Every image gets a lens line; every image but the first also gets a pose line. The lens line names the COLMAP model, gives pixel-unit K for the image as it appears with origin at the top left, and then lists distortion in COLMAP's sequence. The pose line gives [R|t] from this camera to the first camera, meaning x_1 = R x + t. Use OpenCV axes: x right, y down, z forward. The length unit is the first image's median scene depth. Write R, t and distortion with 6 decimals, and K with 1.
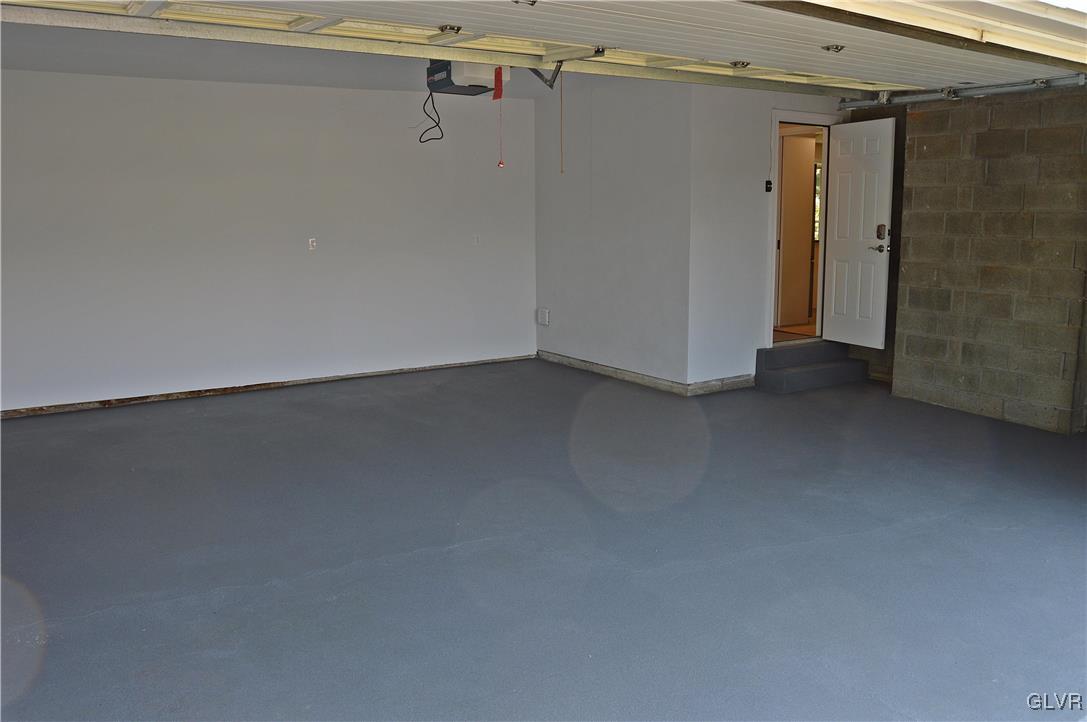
lens RADIAL K [[872.4, 0, 545.3], [0, 872.4, 365.4], [0, 0, 1]] dist [-0.079052, 0.005163]
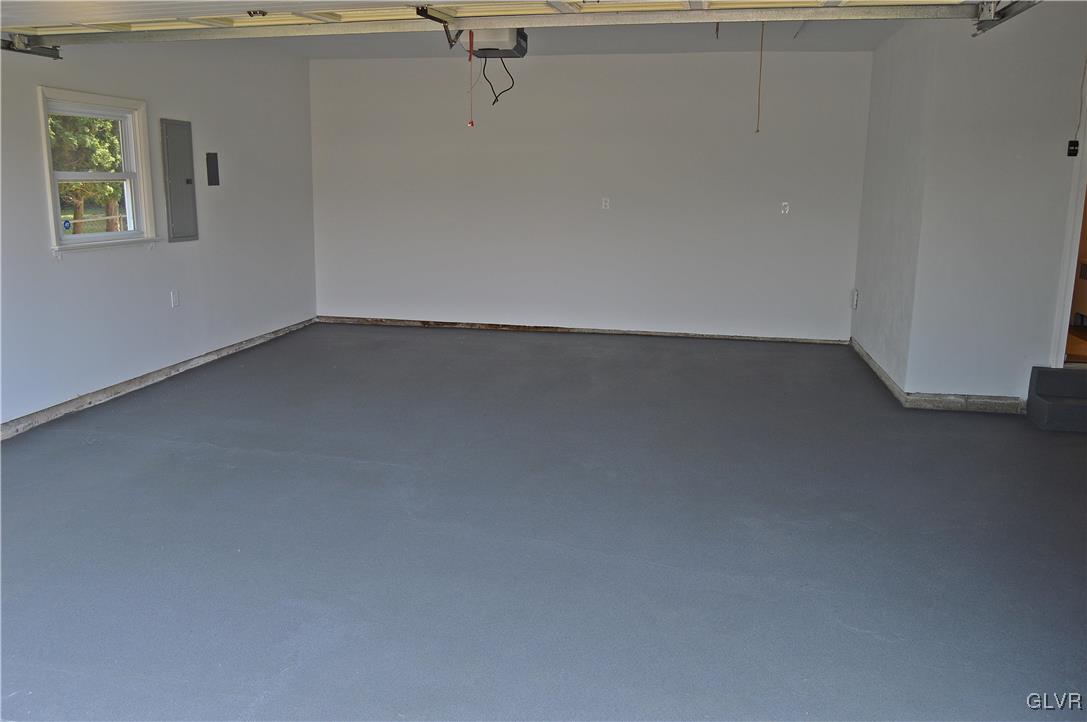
lens RADIAL K [[872.4, 0, 545.3], [0, 872.4, 365.4], [0, 0, 1]] dist [-0.079052, 0.005163]
pose [[0.715889, 0.157627, -0.680189, 0.457954], [-0.135370, 0.987033, 0.086260, -0.026945], [0.684966, 0.030324, 0.727944, 0.181969]]
